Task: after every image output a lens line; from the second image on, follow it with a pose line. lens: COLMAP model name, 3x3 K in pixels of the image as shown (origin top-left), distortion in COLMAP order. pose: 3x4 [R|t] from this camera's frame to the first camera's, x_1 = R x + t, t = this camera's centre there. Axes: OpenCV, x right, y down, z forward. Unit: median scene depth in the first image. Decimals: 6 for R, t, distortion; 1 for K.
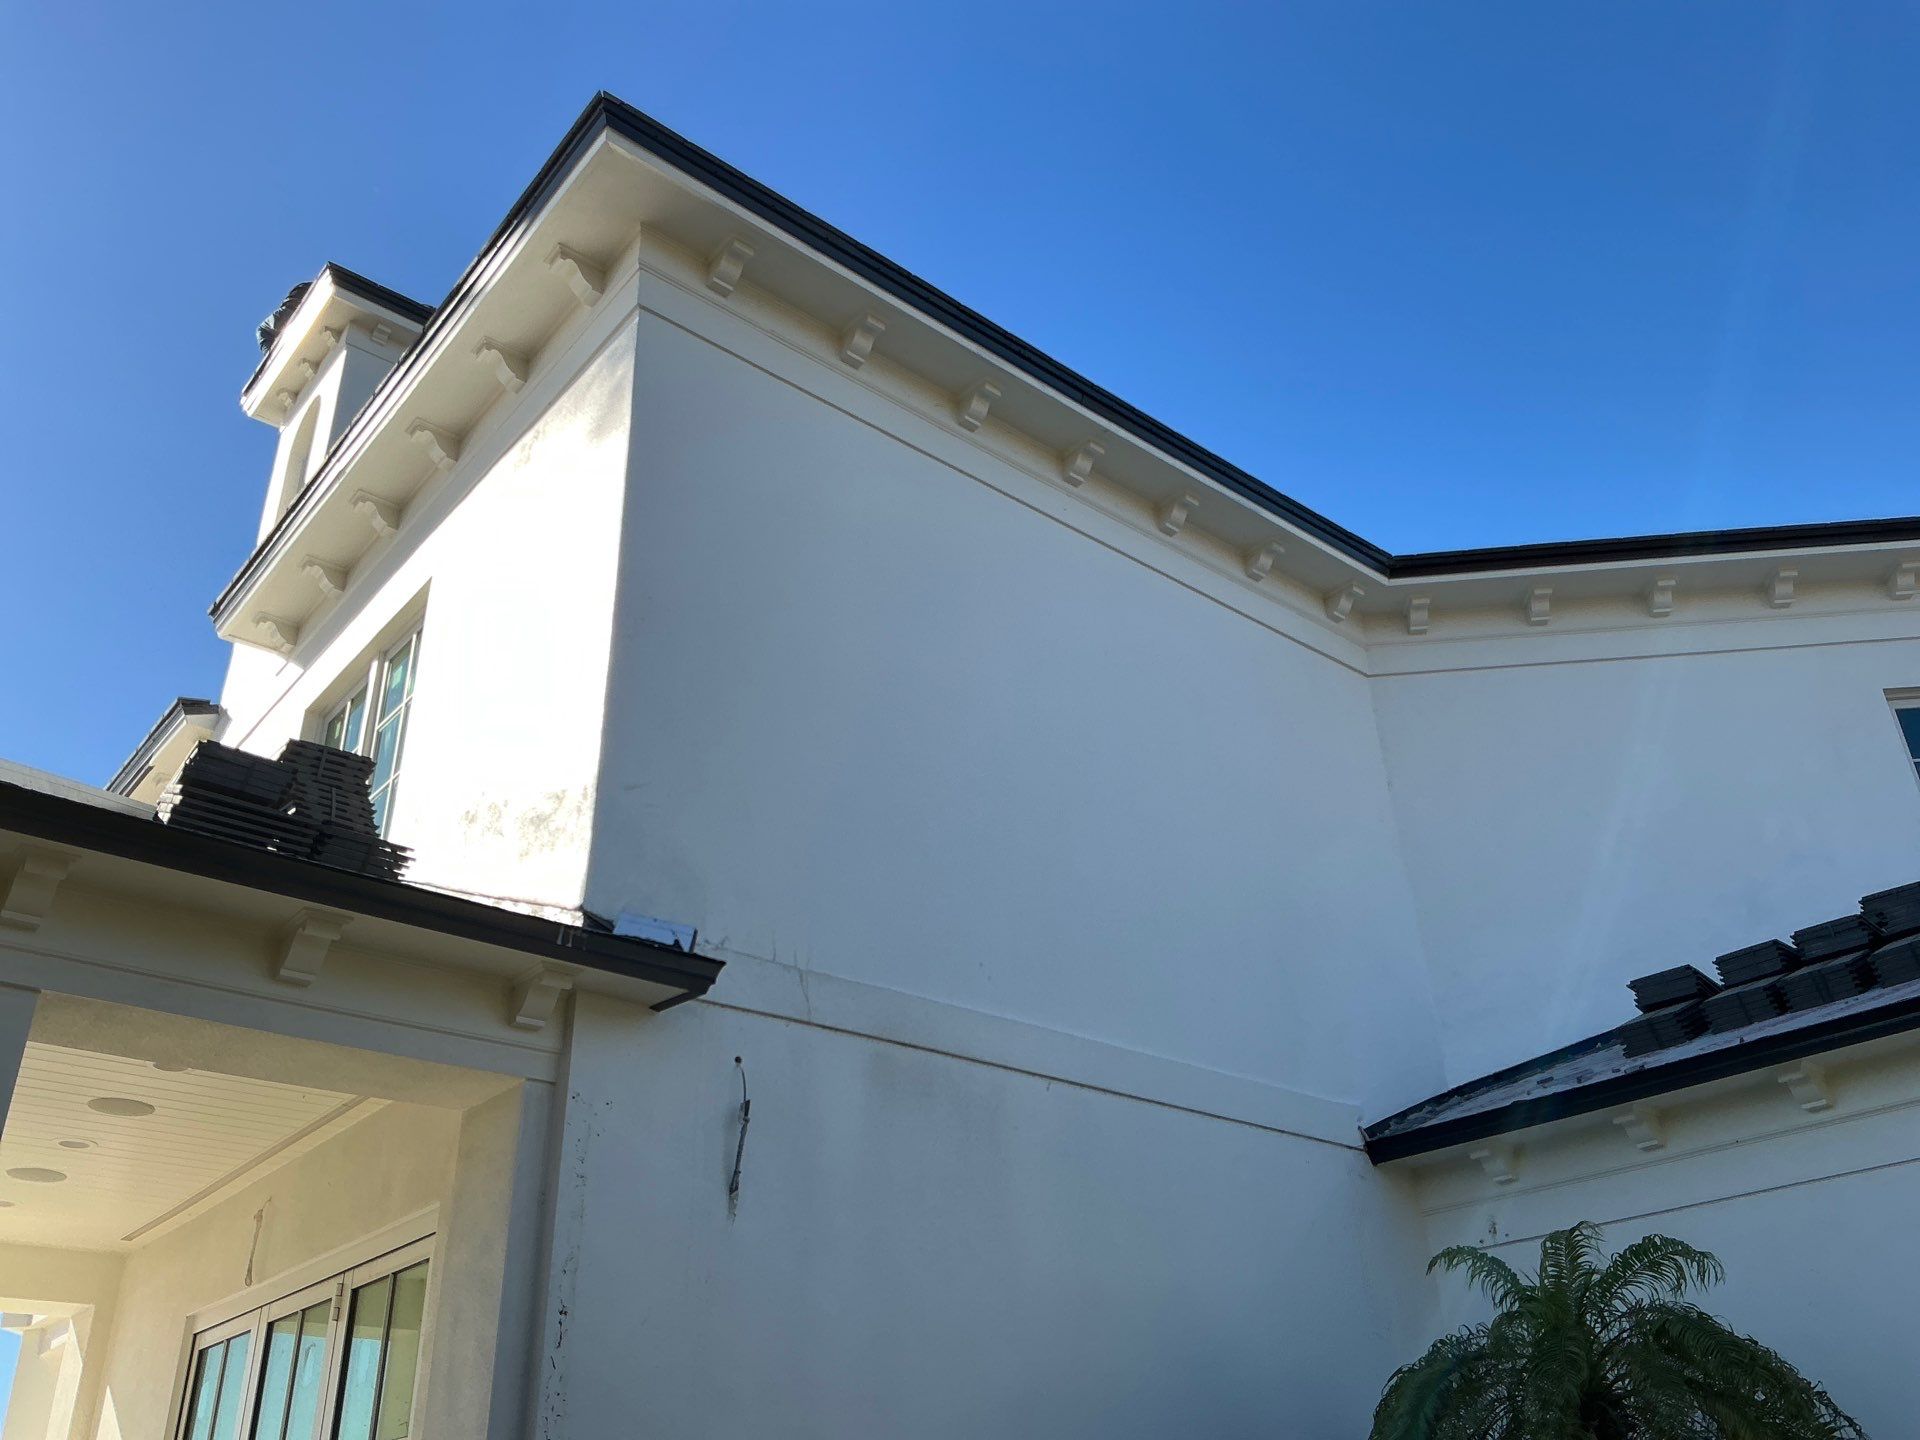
lens RADIAL K [[1622.1, 0, 960.9], [0, 1622.1, 703.0], [0, 0, 1]] dist [0.064386, -0.040679]
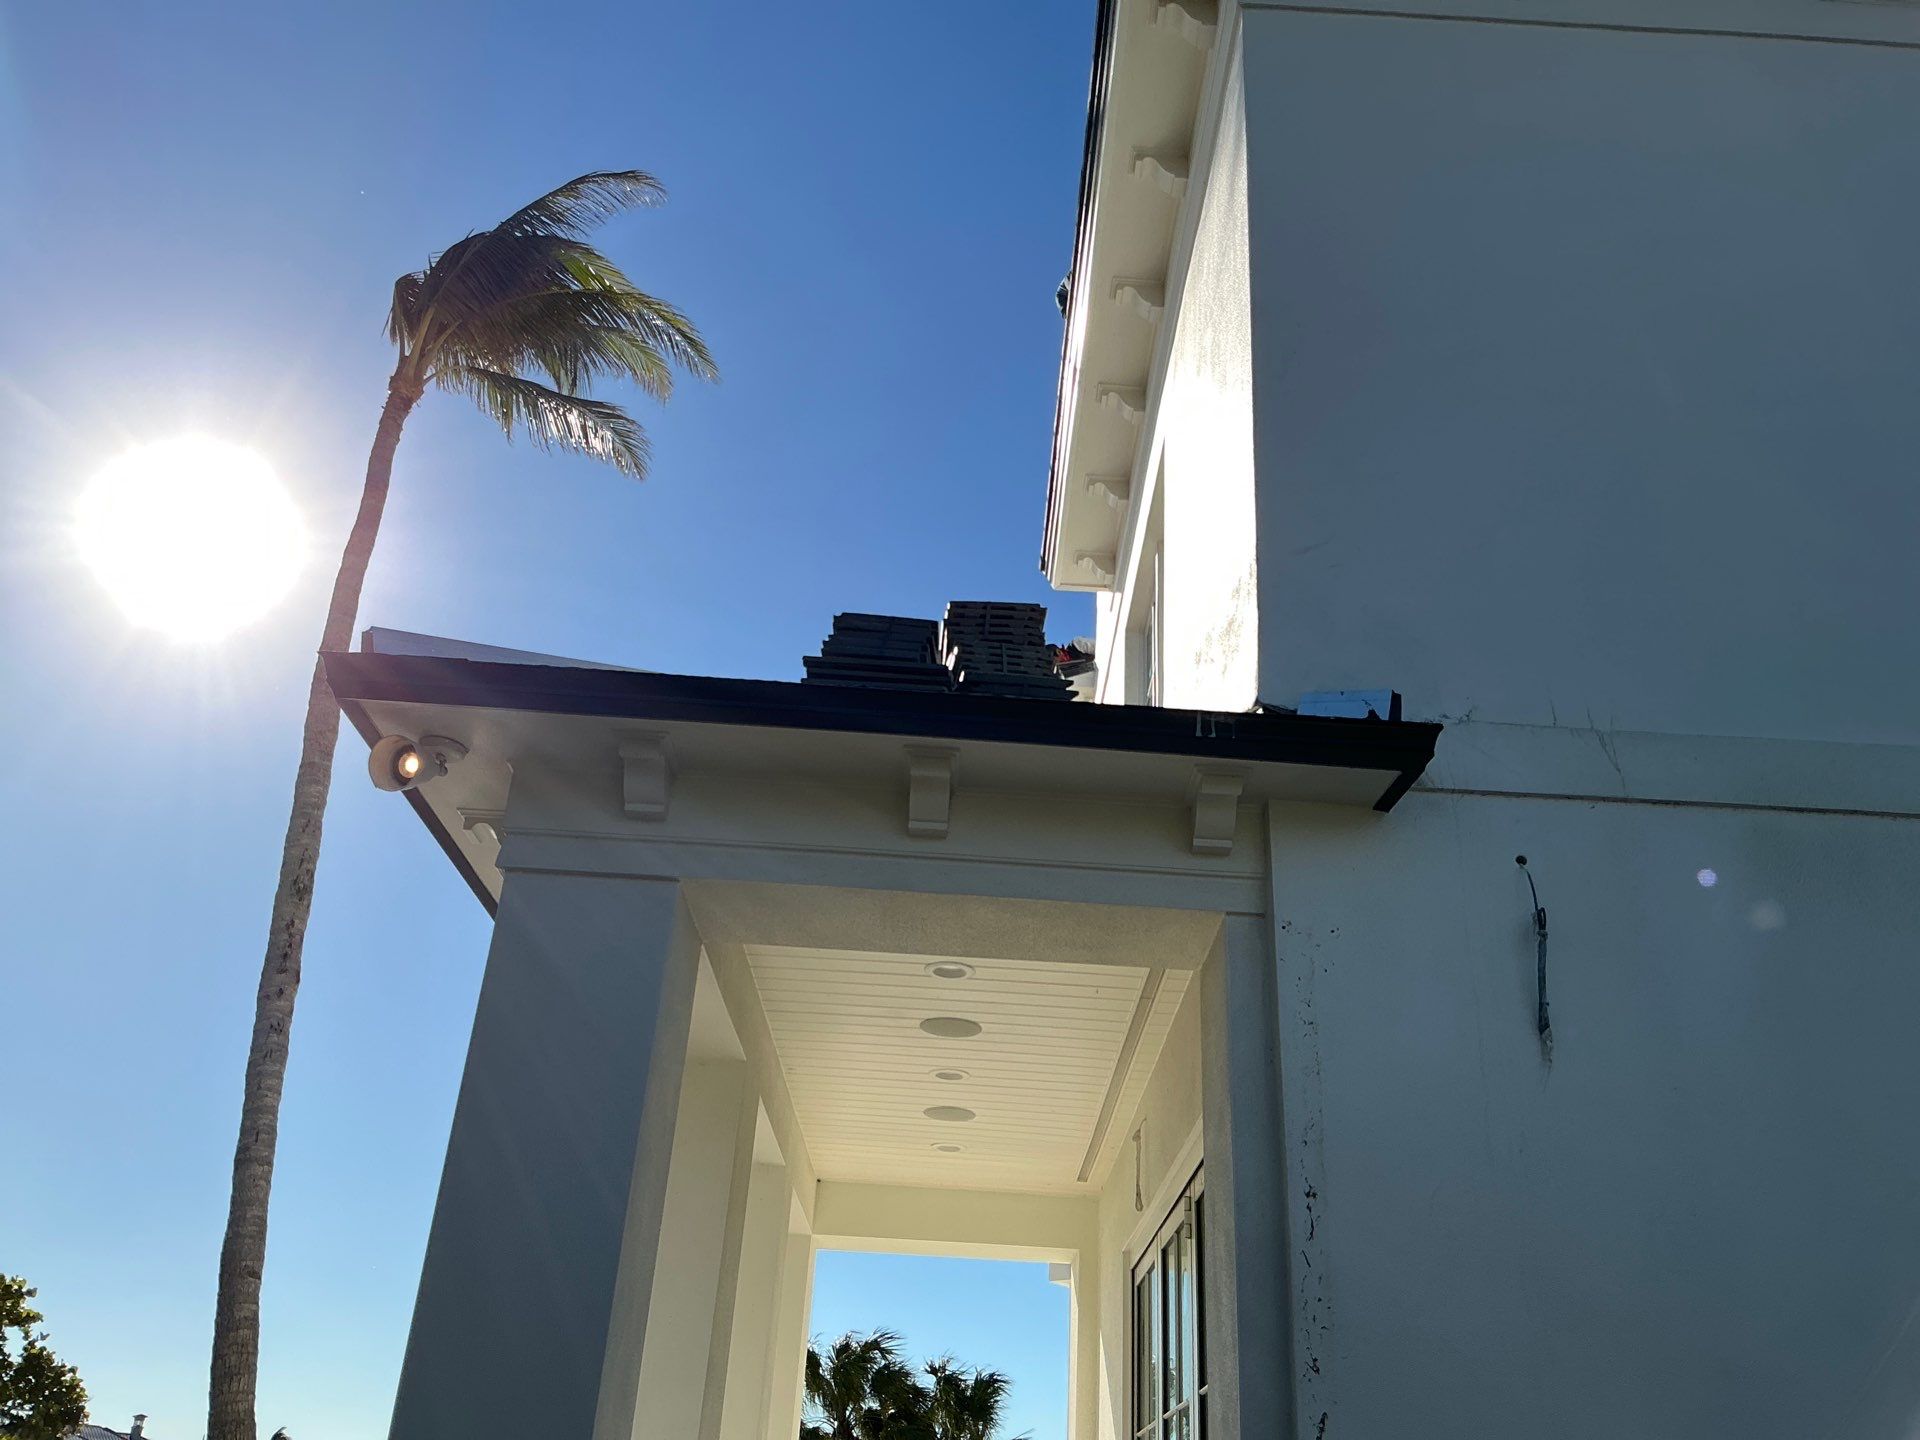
lens RADIAL K [[1622.1, 0, 971.8], [0, 1622.1, 702.4], [0, 0, 1]] dist [0.064386, -0.040679]
pose [[0.779947, -0.234685, -0.580177, 0.115885], [0.237081, 0.968732, -0.073143, 0.150486], [0.579202, -0.080502, 0.811200, 0.277782]]
